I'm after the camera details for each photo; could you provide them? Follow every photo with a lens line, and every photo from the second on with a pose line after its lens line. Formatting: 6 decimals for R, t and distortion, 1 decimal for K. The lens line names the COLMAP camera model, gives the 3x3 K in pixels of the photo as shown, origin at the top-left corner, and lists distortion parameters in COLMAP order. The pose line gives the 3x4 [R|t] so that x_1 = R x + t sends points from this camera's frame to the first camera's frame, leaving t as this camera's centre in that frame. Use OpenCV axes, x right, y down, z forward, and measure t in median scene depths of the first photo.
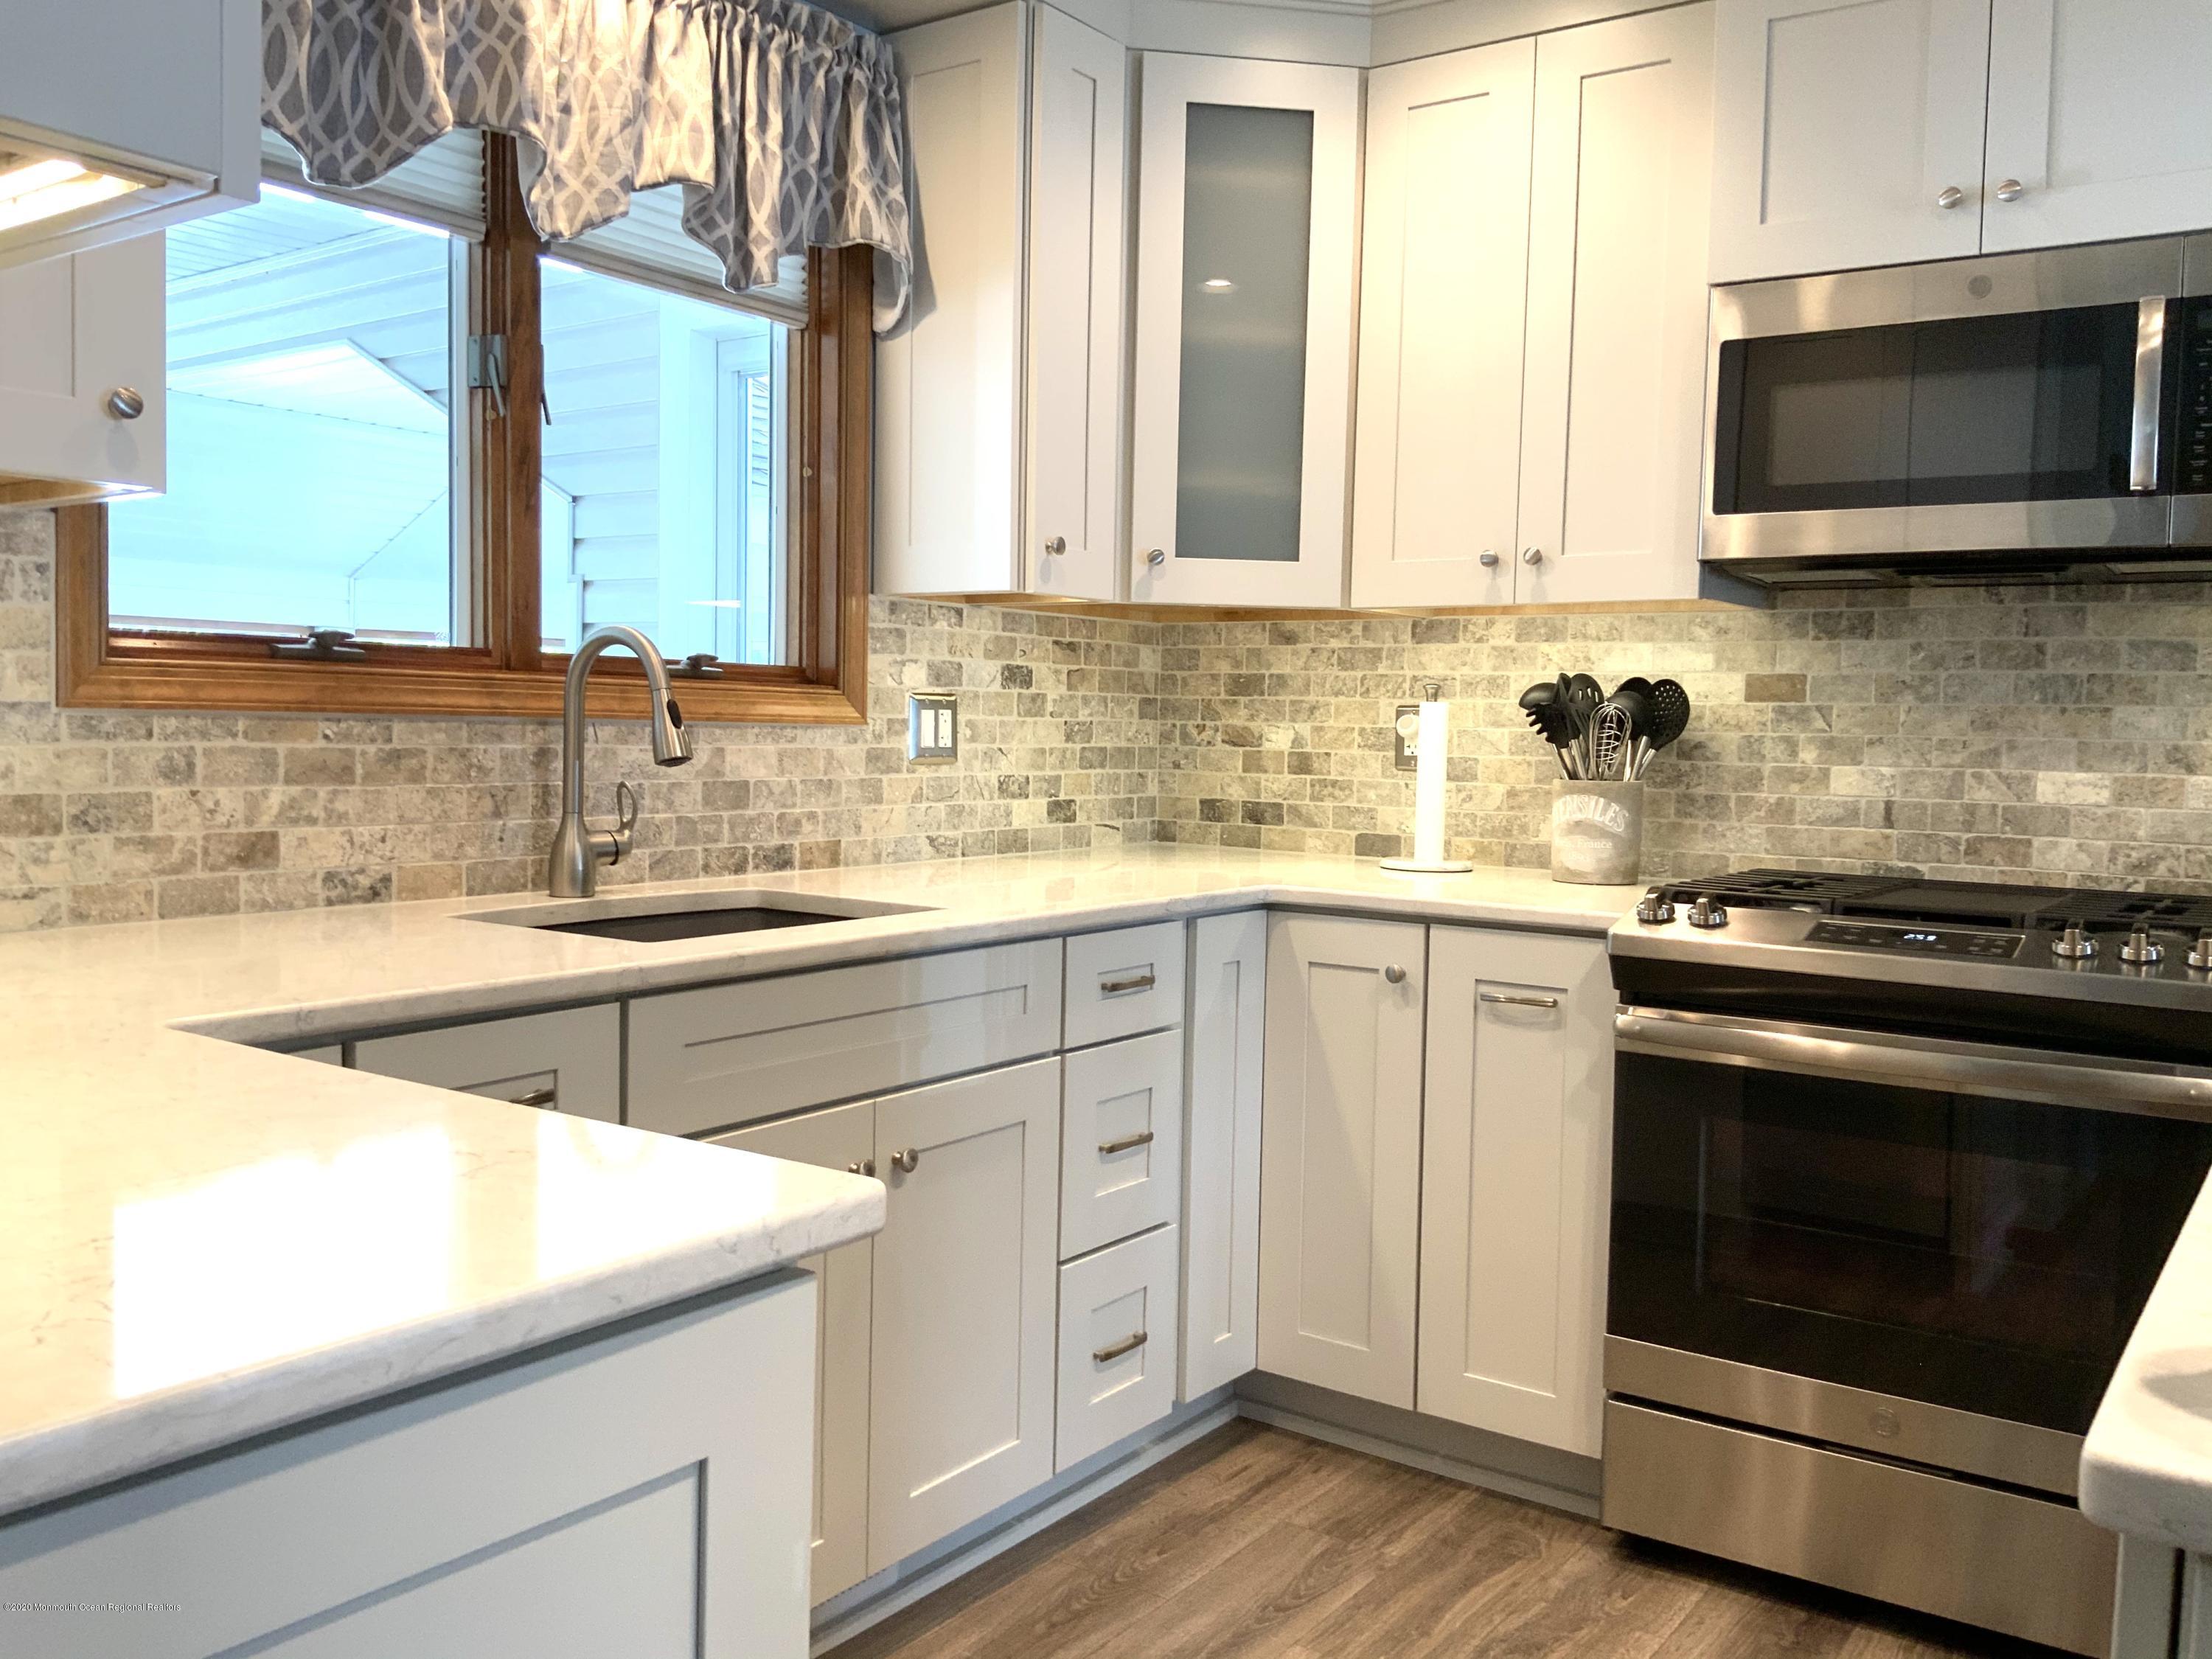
lens RADIAL K [[1863.7, 0, 1122.0], [0, 1863.7, 831.8], [0, 0, 1]] dist [0.049679, -0.064718]
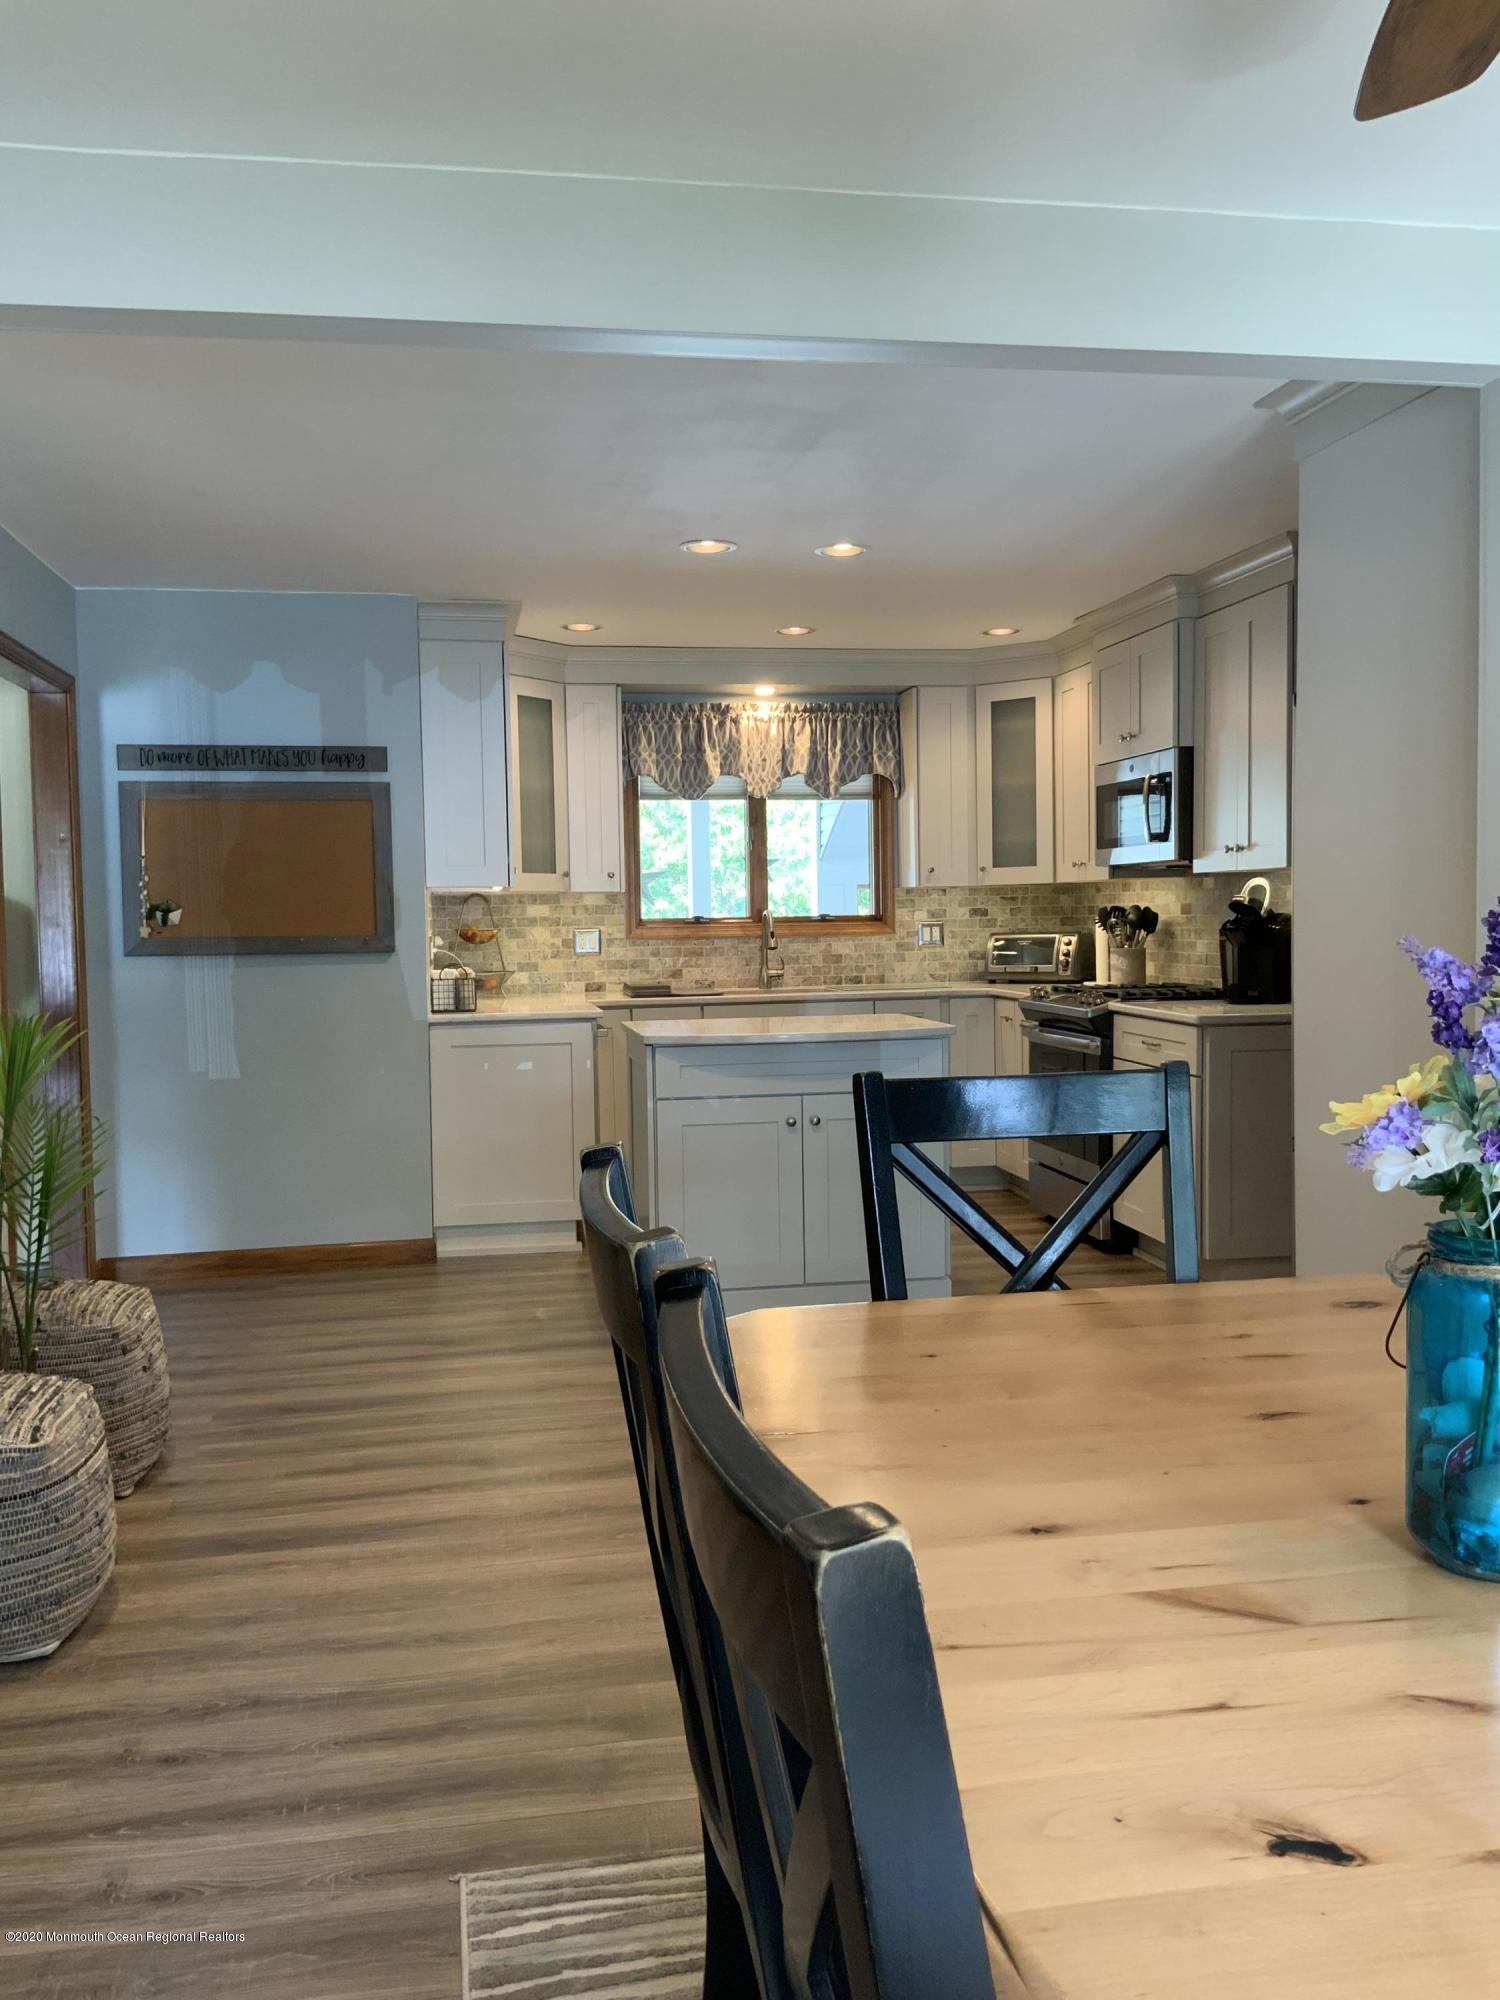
lens RADIAL K [[1690.1, 0, 746.8], [0, 1690.1, 1005.7], [0, 0, 1]] dist [0.057235, -0.061723]
pose [[0.705642, 0.003689, -0.708559, 1.832635], [-0.006848, 0.999975, -0.001615, 0.069305], [0.708535, 0.005992, 0.705650, -1.178258]]
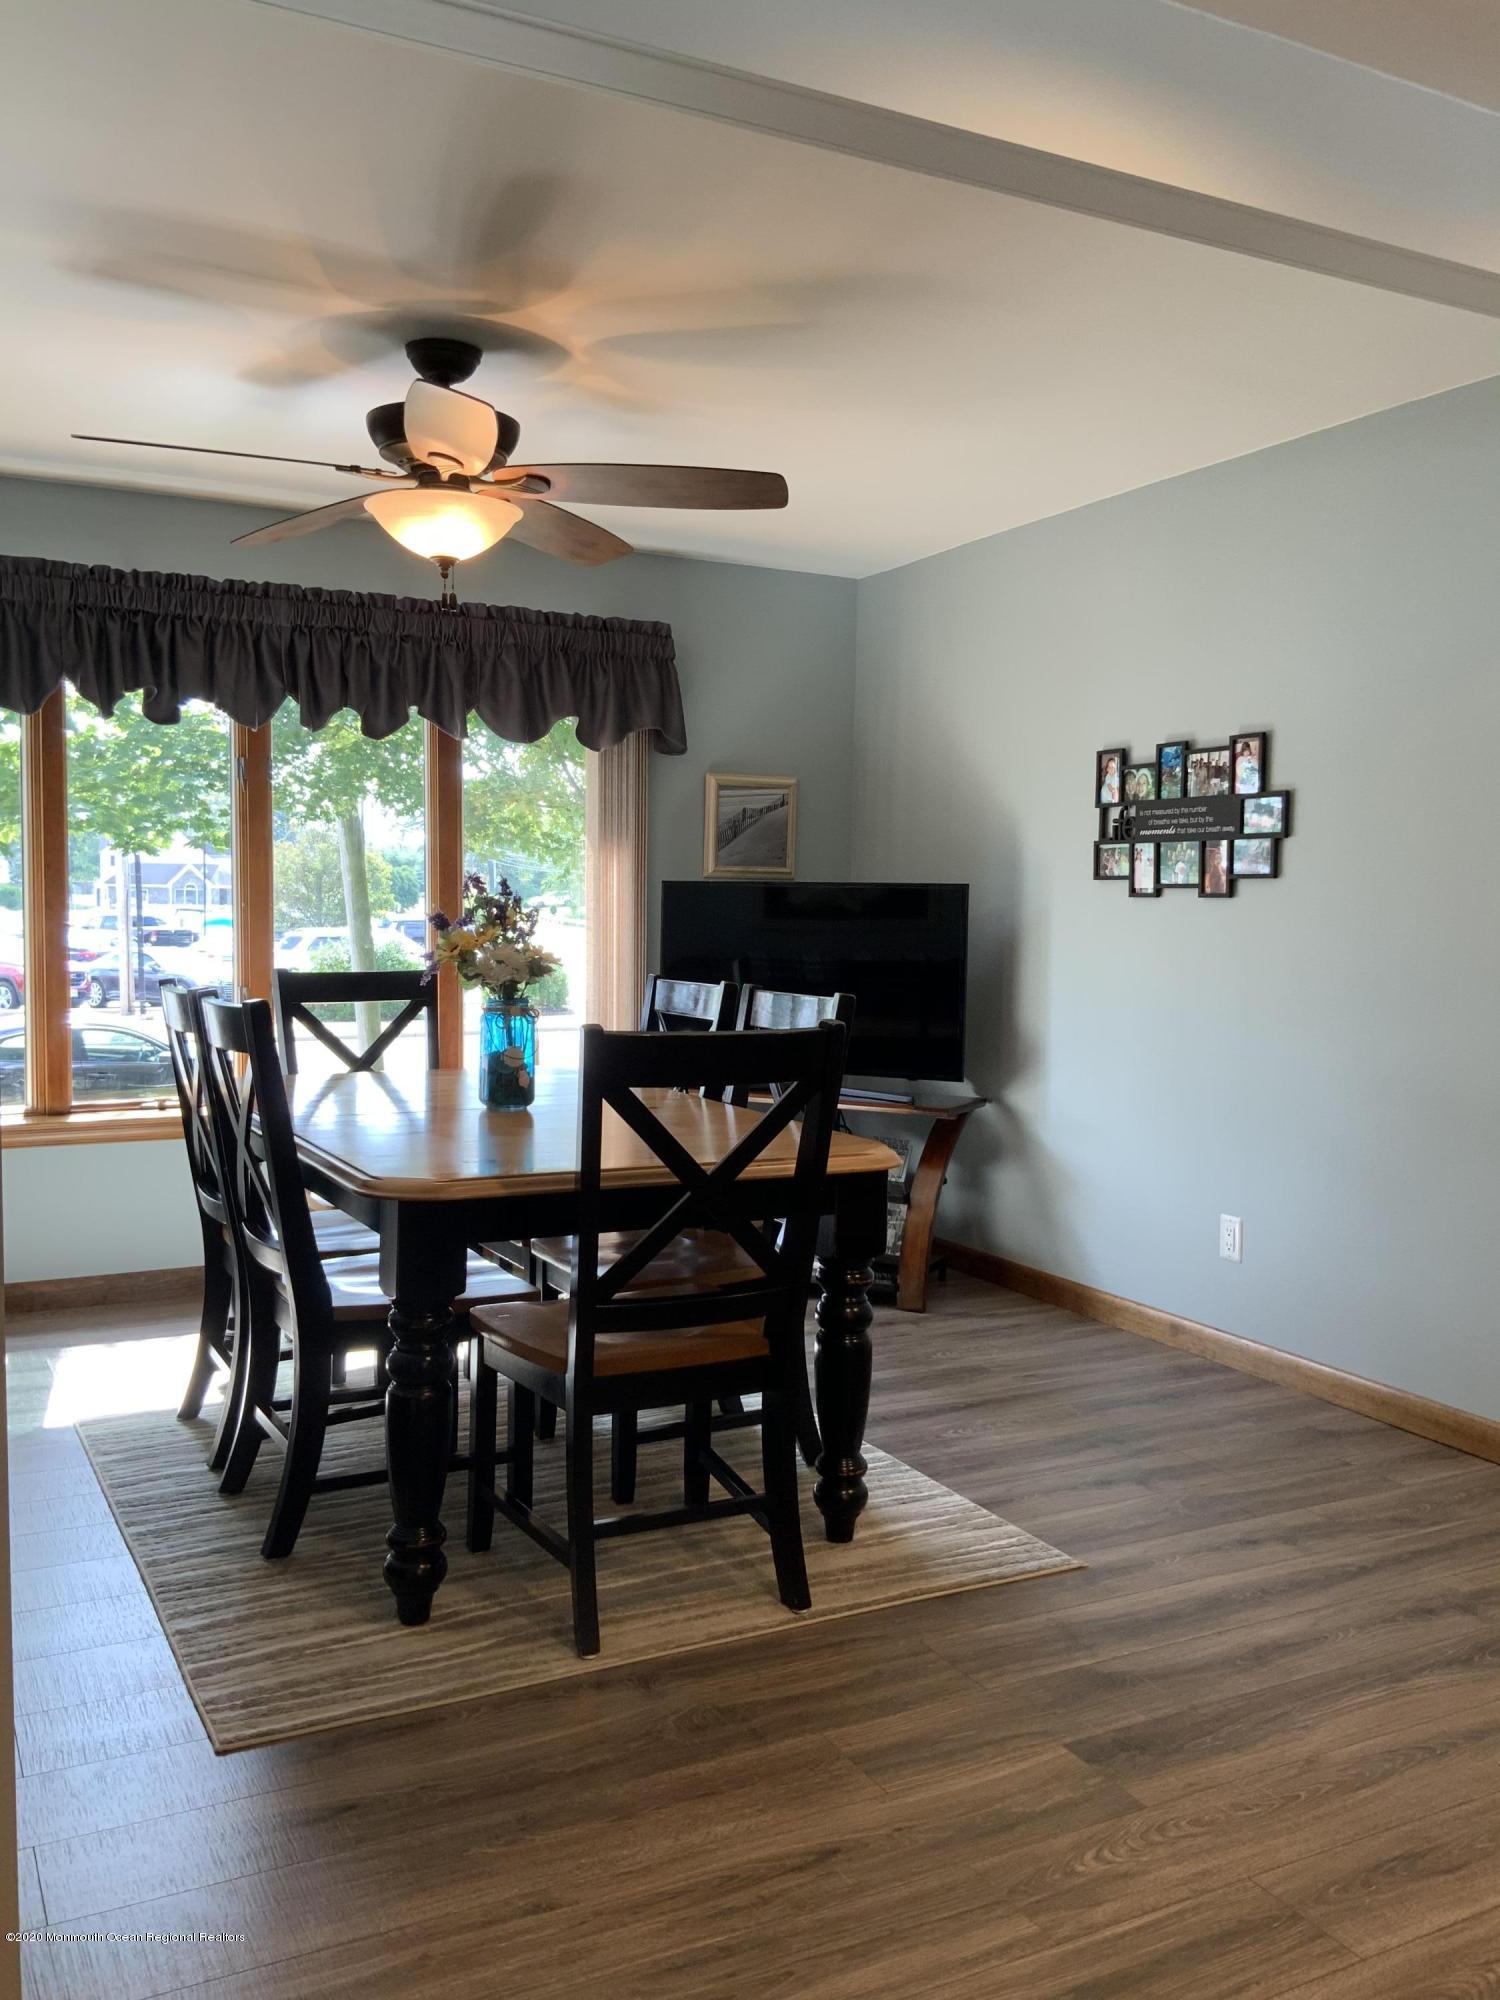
lens RADIAL K [[1690.1, 0, 749.7], [0, 1690.1, 1000.8], [0, 0, 1]] dist [0.057235, -0.061723]
pose [[-0.886116, -0.060459, 0.459502, 0.786302], [-0.008097, 0.993323, 0.115082, -0.036894], [-0.463392, 0.098256, -0.880689, 0.499344]]
